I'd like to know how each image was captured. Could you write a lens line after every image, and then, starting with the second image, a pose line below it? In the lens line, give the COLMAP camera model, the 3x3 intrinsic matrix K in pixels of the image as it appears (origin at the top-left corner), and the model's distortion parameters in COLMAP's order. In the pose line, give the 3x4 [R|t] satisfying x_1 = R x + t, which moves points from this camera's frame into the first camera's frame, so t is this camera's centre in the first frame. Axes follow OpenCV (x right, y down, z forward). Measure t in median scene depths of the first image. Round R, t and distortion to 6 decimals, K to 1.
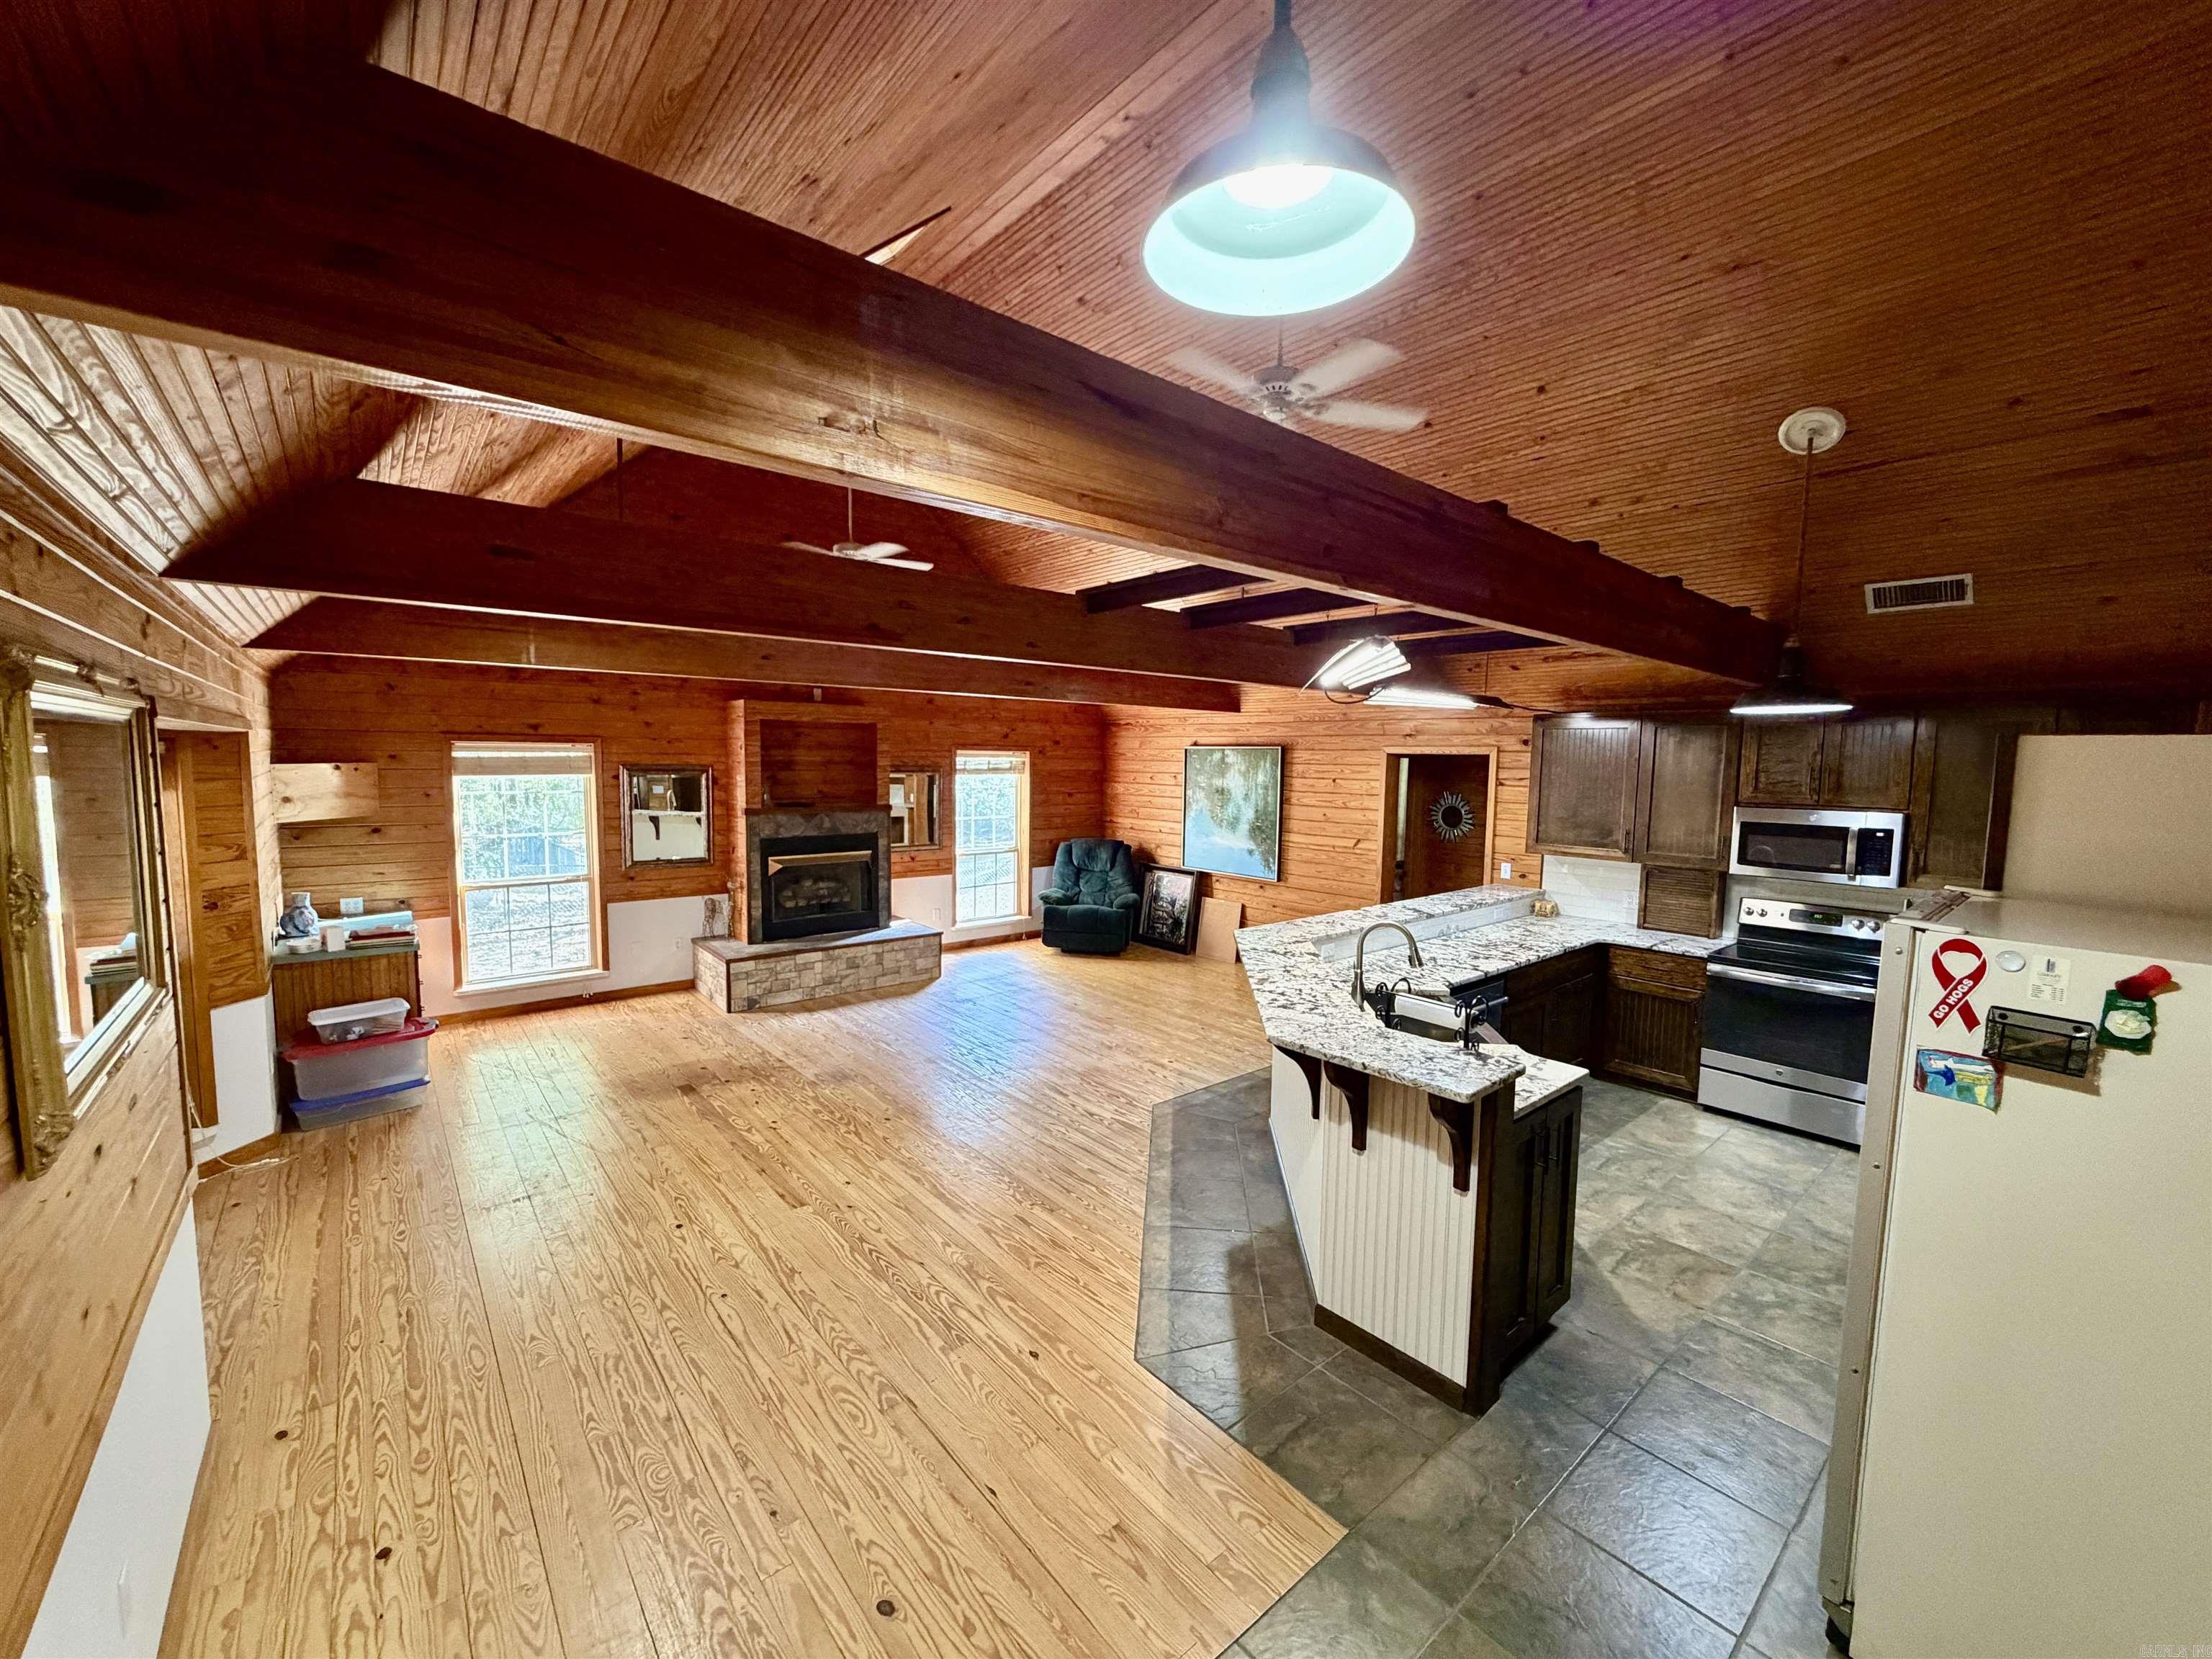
lens RADIAL K [[878.1, 0, 1101.2], [0, 878.1, 832.7], [0, 0, 1]] dist [-0.001234, 0.000041]
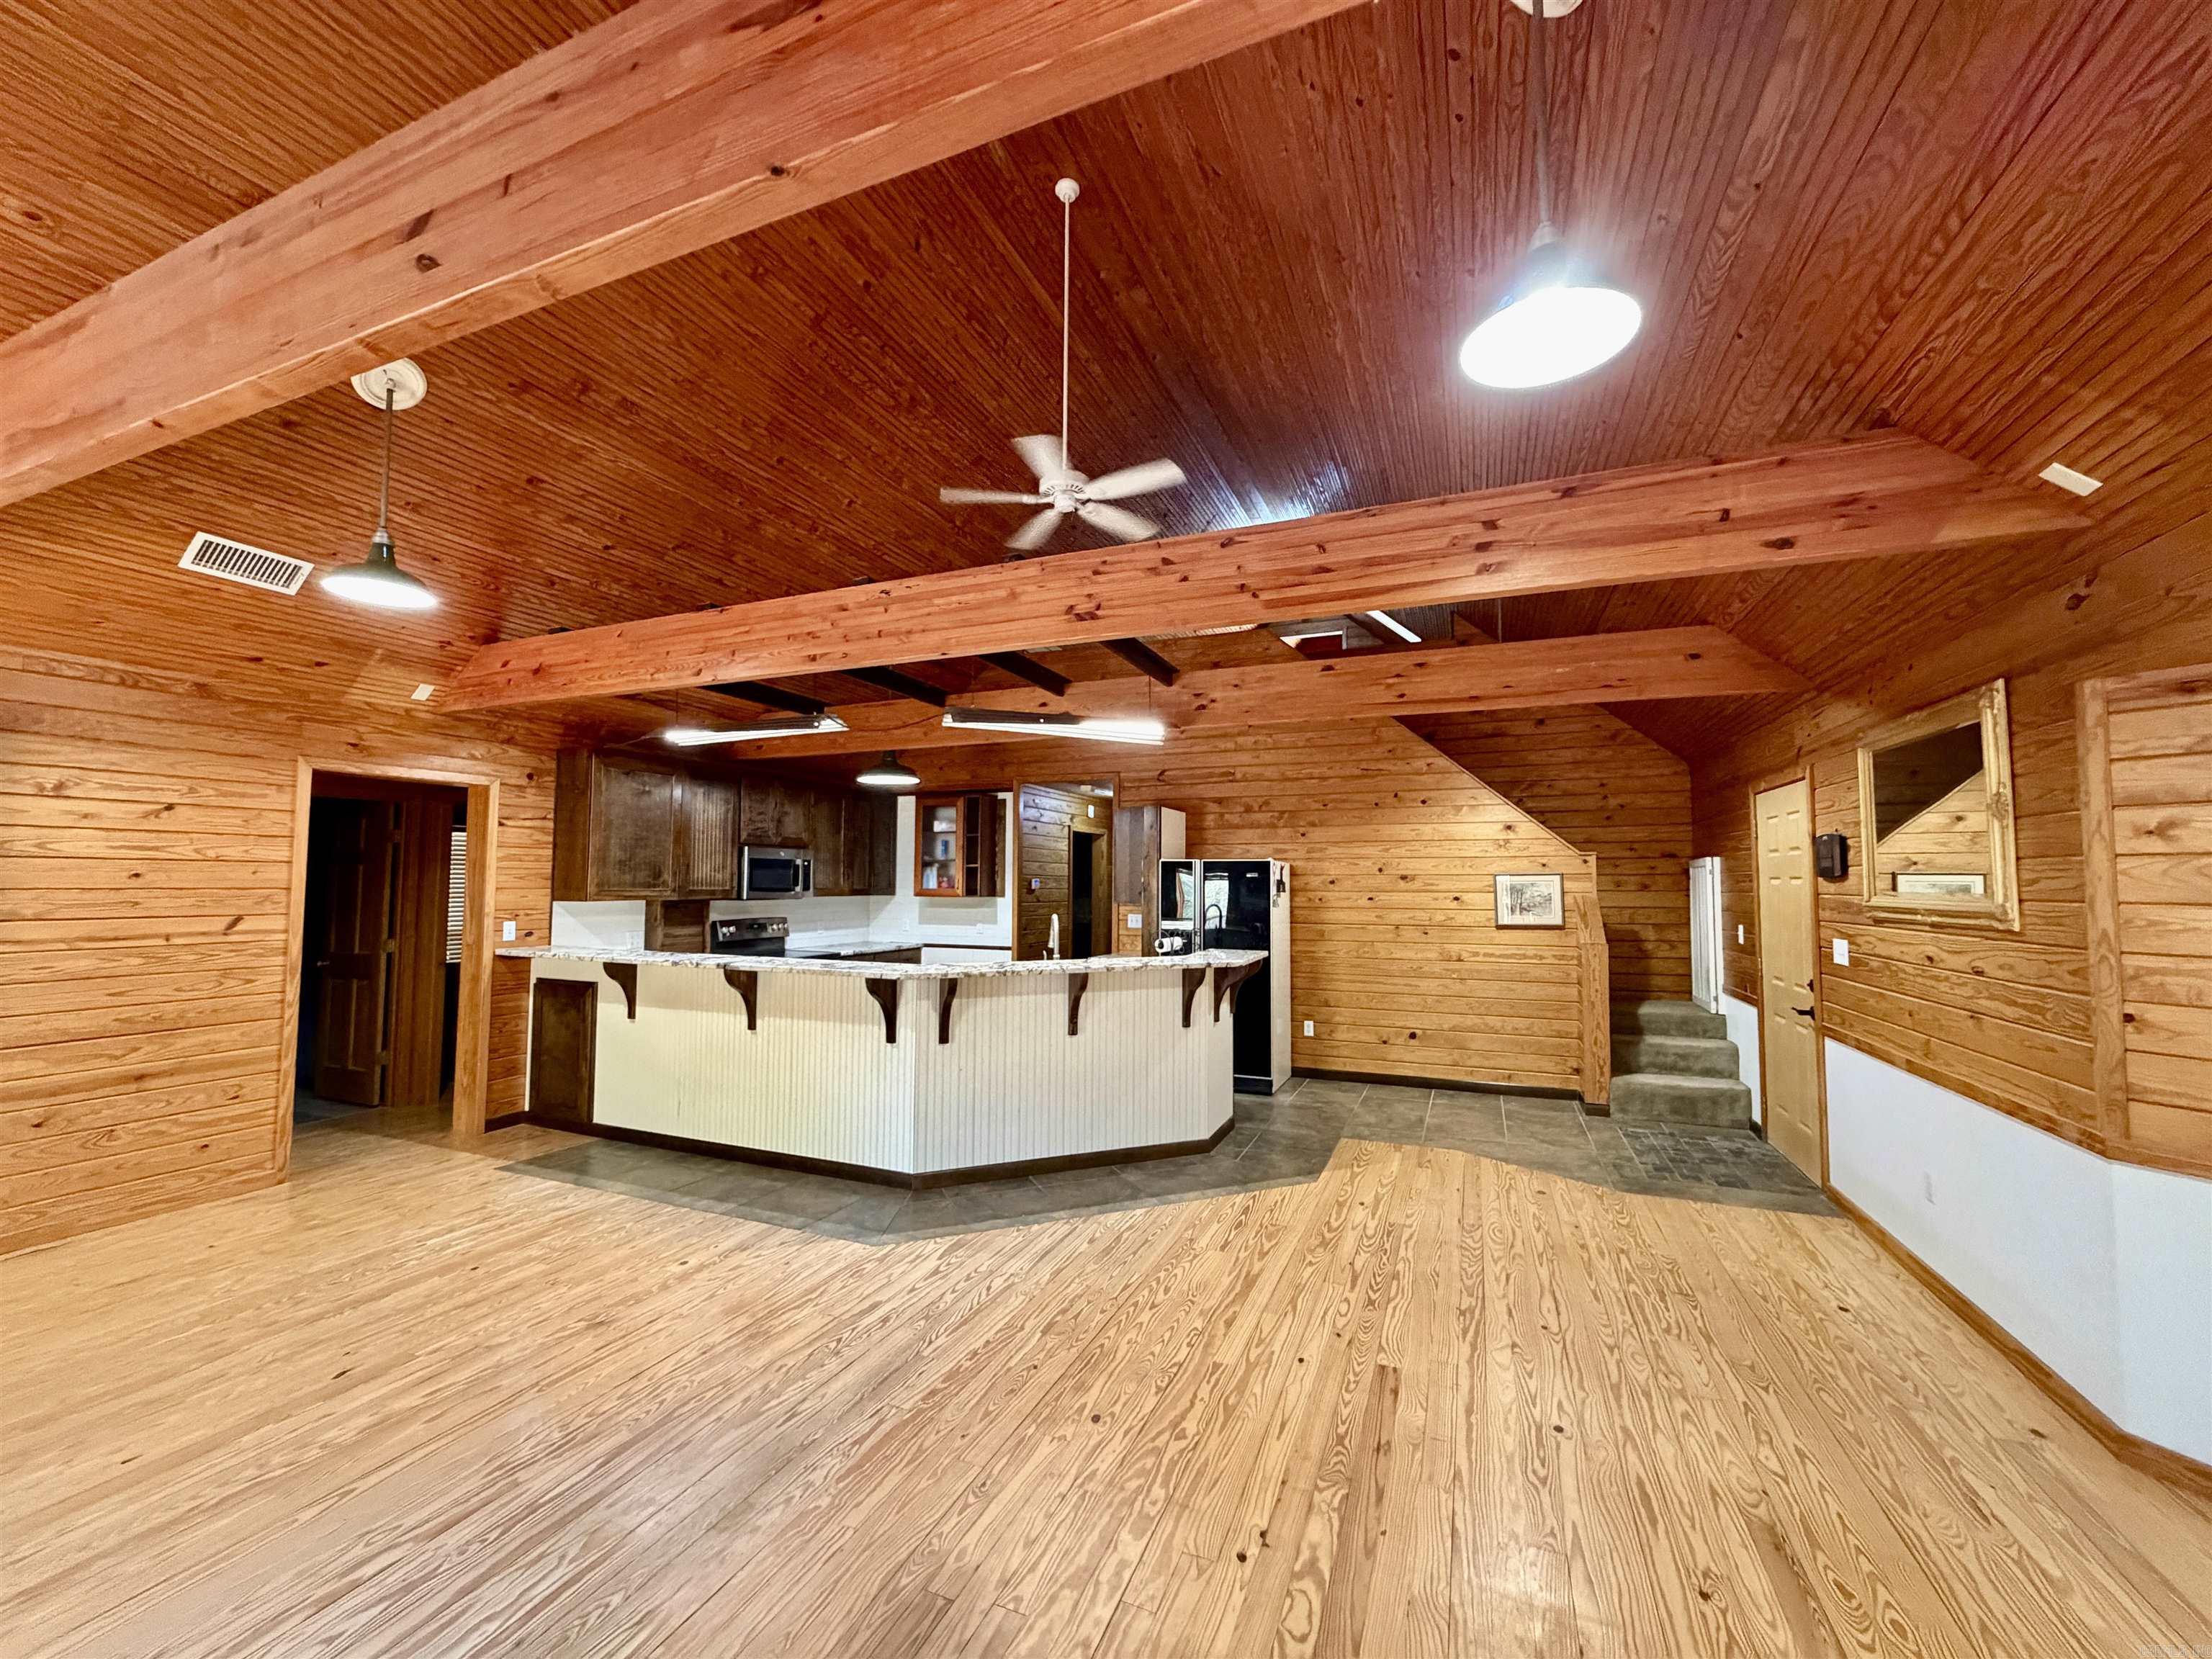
lens RADIAL K [[878.1, 0, 1101.1], [0, 878.1, 832.3], [0, 0, 1]] dist [-0.001234, 0.000041]
pose [[-0.451341, 0.034789, 0.891673, -0.750426], [0.066596, 0.997766, -0.005220, -0.010228], [-0.889863, 0.057026, -0.452649, 1.277753]]
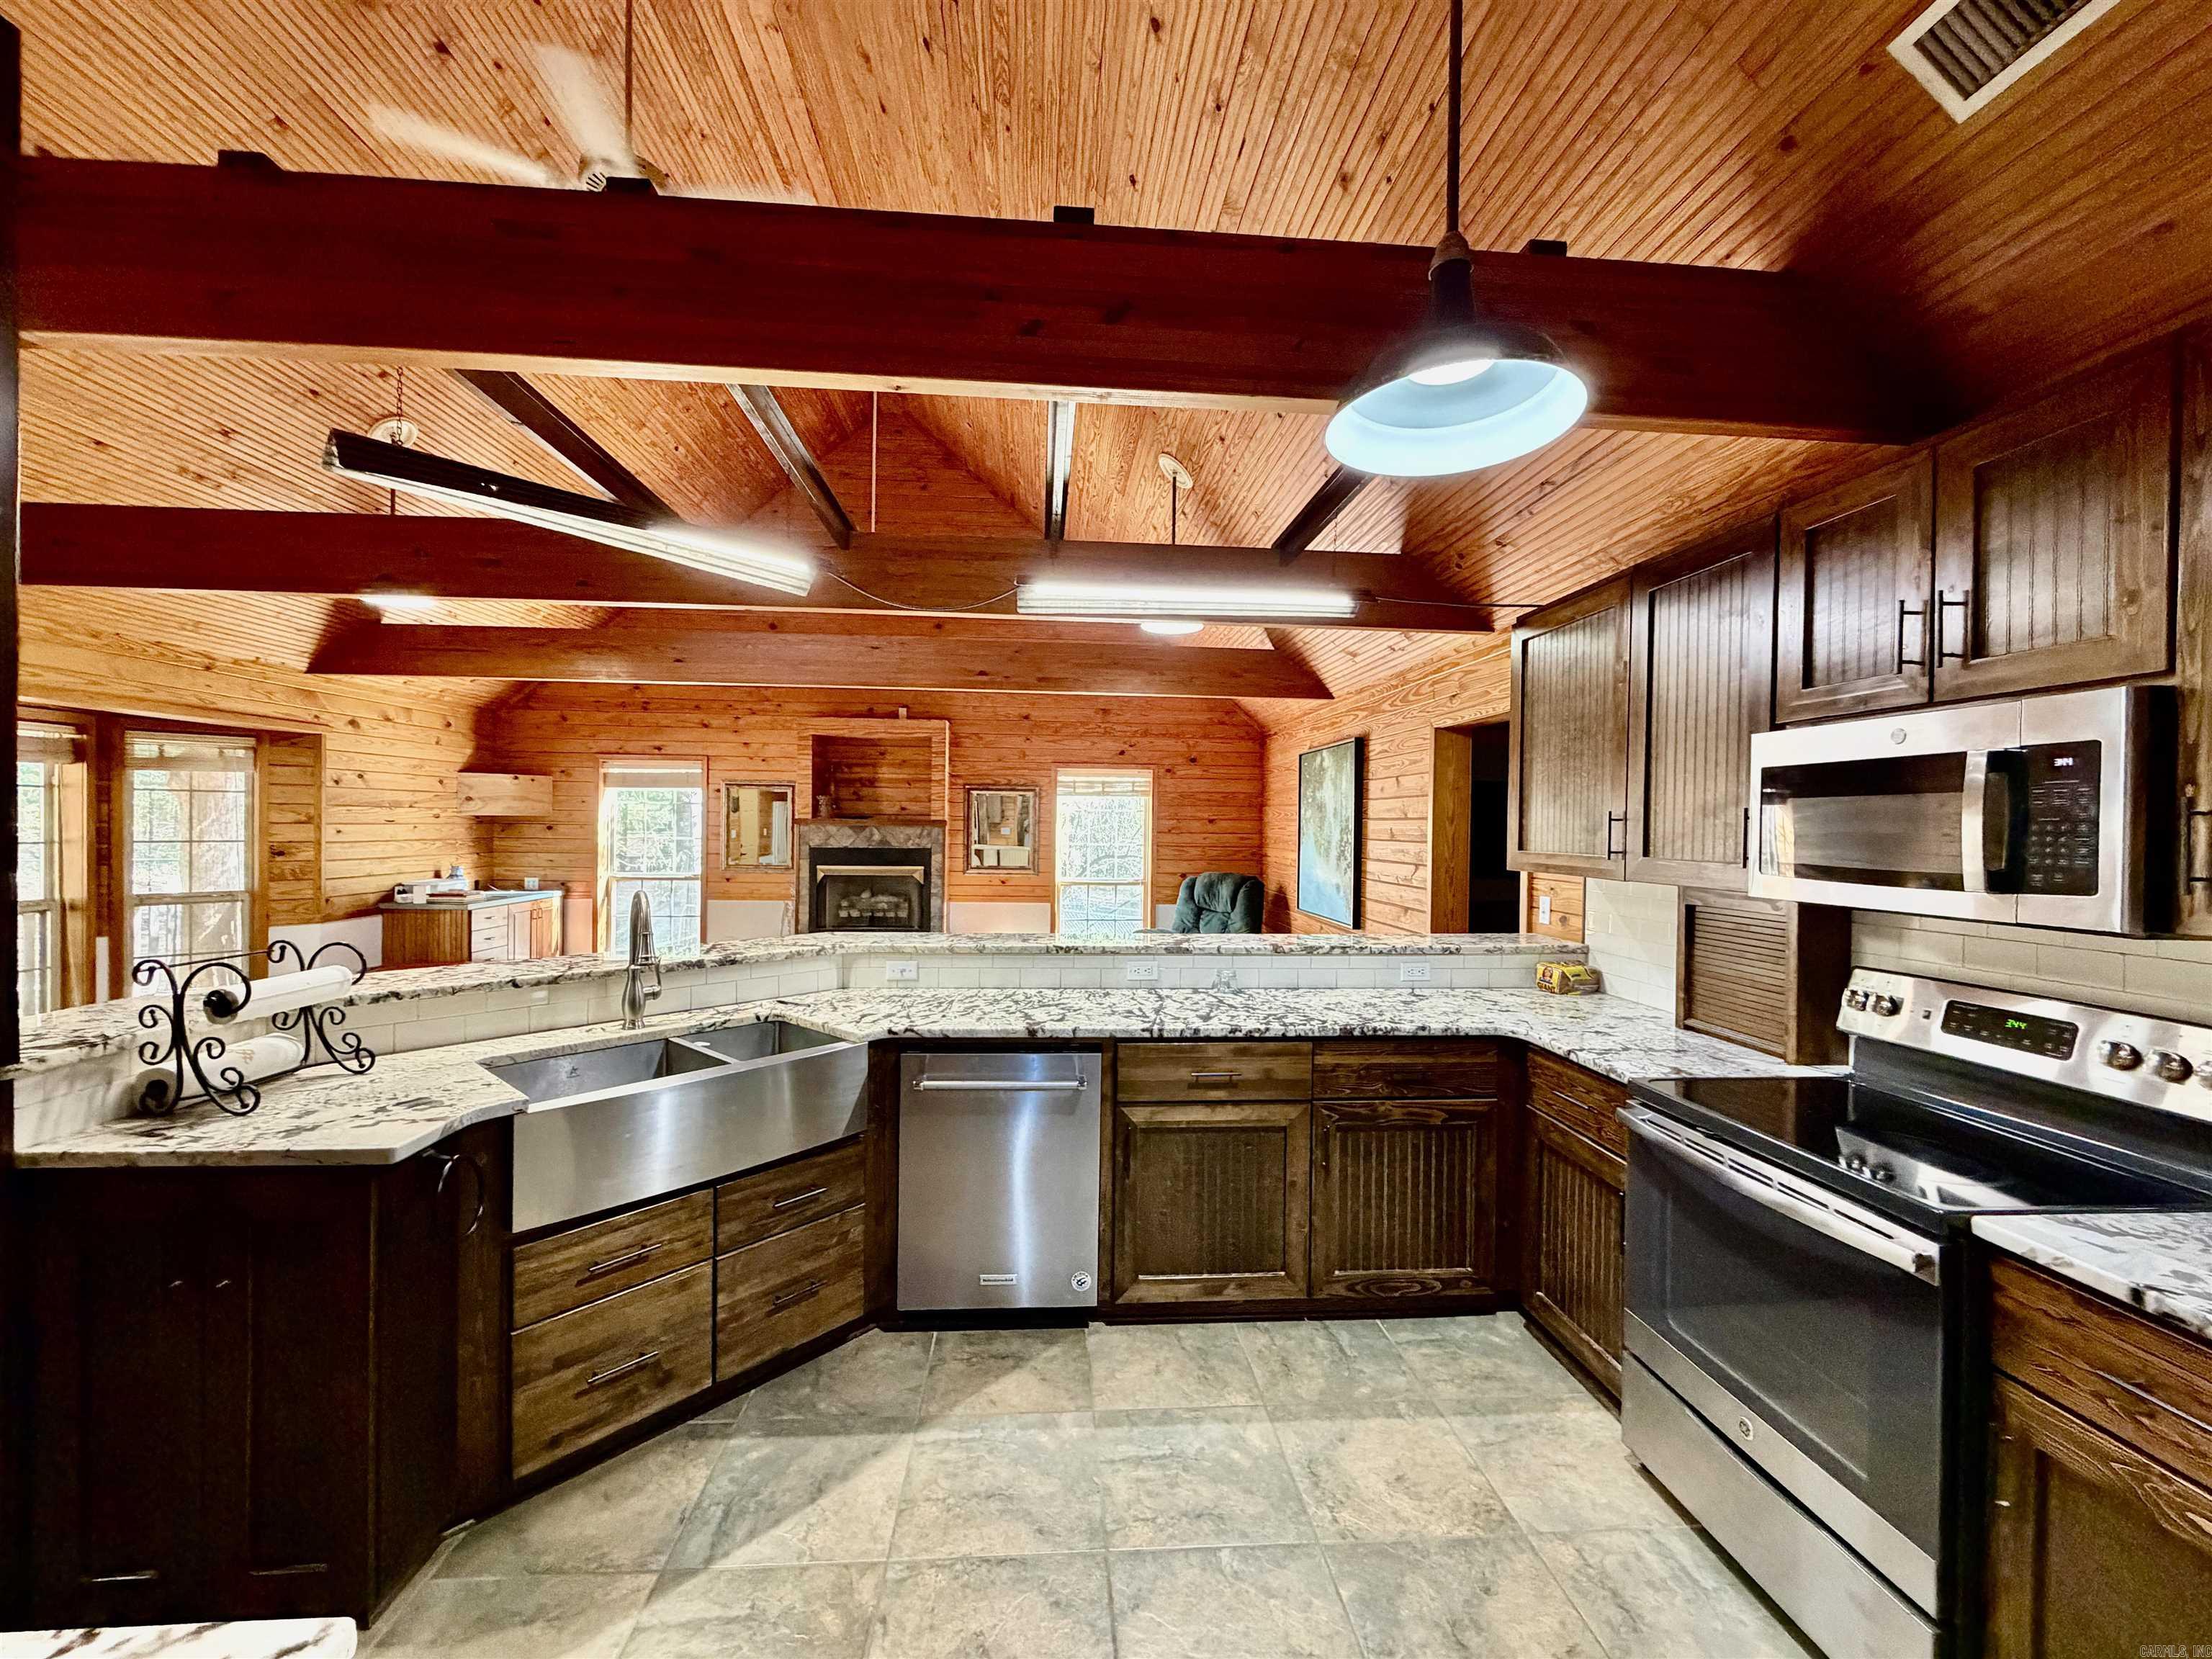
lens RADIAL K [[878.1, 0, 1101.6], [0, 878.1, 835.5], [0, 0, 1]] dist [-0.001234, 0.000041]
pose [[0.810137, 0.004409, -0.586223, 0.816981], [-0.053528, 0.996351, -0.066480, 0.070017], [0.583791, 0.085238, 0.807417, 0.558620]]
